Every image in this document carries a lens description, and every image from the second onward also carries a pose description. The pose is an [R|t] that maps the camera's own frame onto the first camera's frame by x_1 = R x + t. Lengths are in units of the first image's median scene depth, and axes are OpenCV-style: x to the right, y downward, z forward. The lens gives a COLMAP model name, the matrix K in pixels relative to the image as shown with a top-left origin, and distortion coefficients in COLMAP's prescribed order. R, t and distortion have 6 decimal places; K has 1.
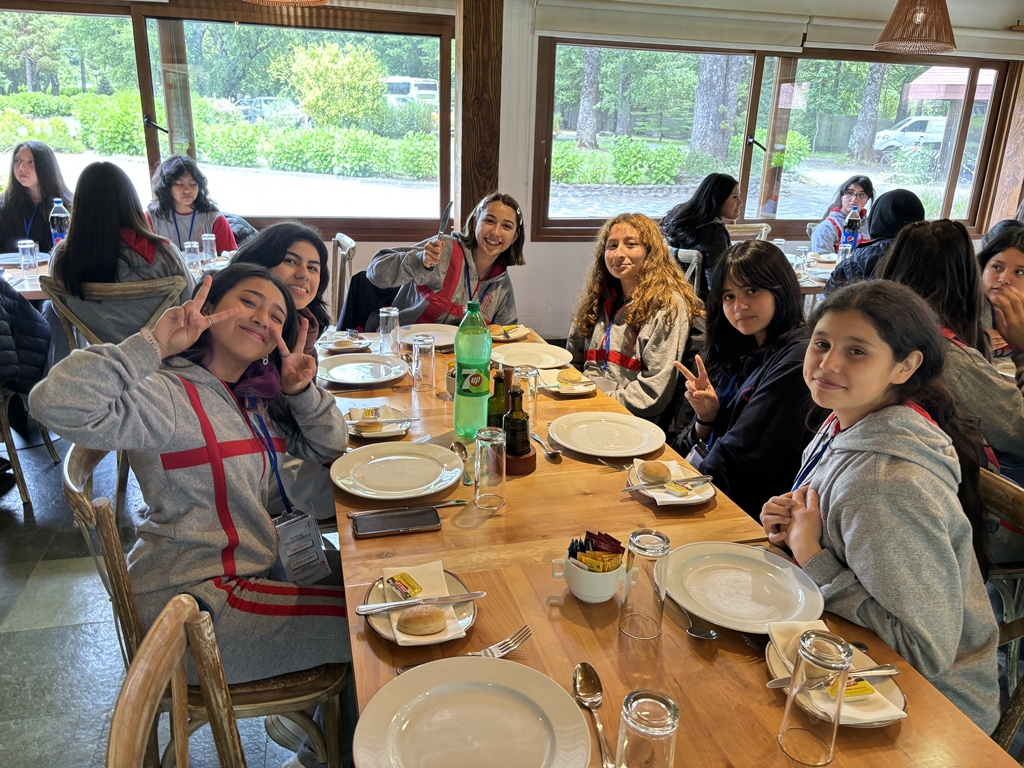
lens RADIAL K [[769.3, 0, 512.1], [0, 769.3, 385.2], [0, 0, 1]] dist [0.008324, -0.015305]
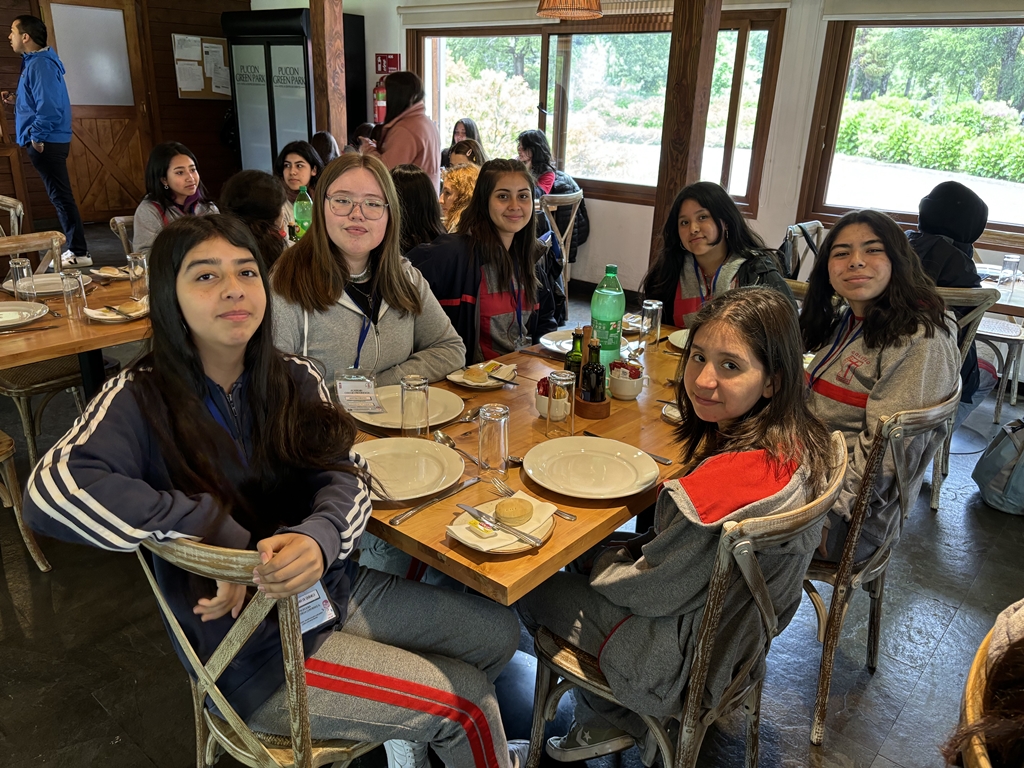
lens RADIAL K [[769.3, 0, 511.3], [0, 769.3, 383.7], [0, 0, 1]] dist [0.008324, -0.015305]
pose [[0.575309, 0.269372, -0.772307, 0.164543], [-0.275518, 0.952856, 0.127106, -0.006030], [0.770136, 0.139659, 0.622403, 0.033998]]
